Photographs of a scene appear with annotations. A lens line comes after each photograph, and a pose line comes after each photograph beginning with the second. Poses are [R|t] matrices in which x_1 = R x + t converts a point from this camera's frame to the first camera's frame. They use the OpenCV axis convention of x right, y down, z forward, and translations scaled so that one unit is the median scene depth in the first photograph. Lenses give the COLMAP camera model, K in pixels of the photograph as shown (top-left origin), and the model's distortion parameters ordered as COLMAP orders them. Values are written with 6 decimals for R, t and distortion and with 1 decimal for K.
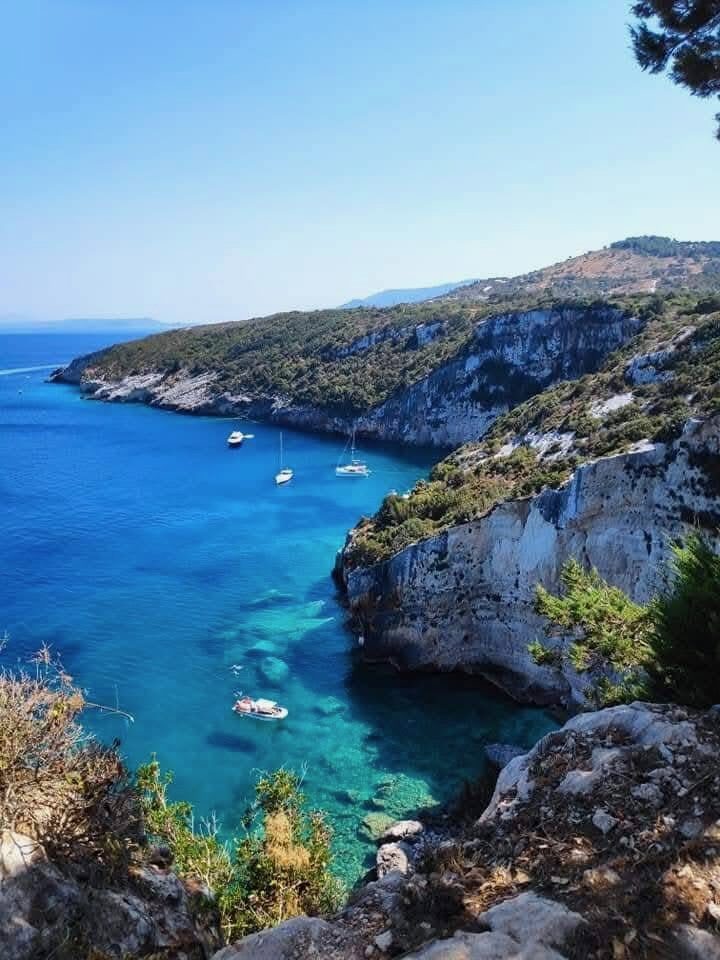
lens RADIAL K [[697.0, 0, 351.4], [0, 697.0, 478.6], [0, 0, 1]] dist [0.011071, -0.021442]
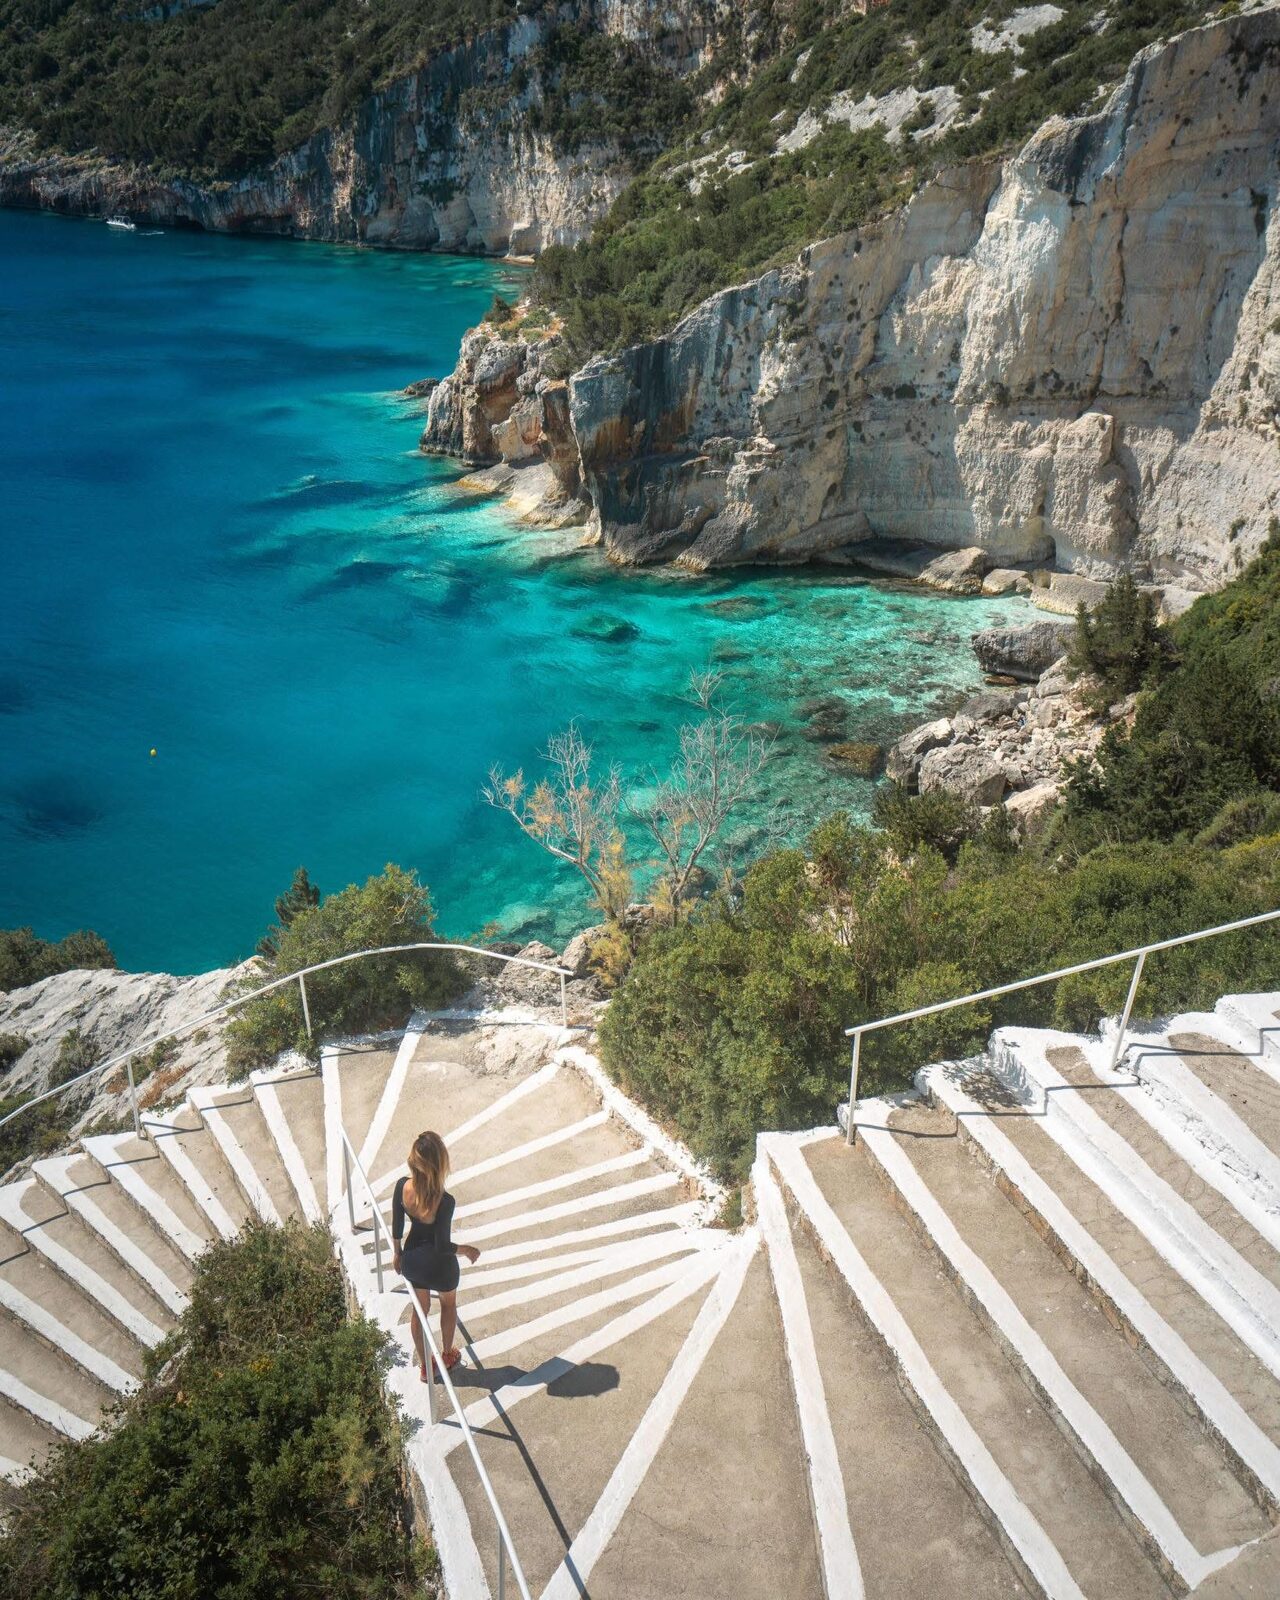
lens RADIAL K [[1529.1, 0, 651.0], [0, 1529.1, 820.5], [0, 0, 1]] dist [0.034444, 0.000000]
pose [[0.928176, -0.121235, 0.351841, -0.186114], [0.035801, 0.970151, 0.239843, 0.098541], [-0.370416, -0.210020, 0.904811, 0.013825]]
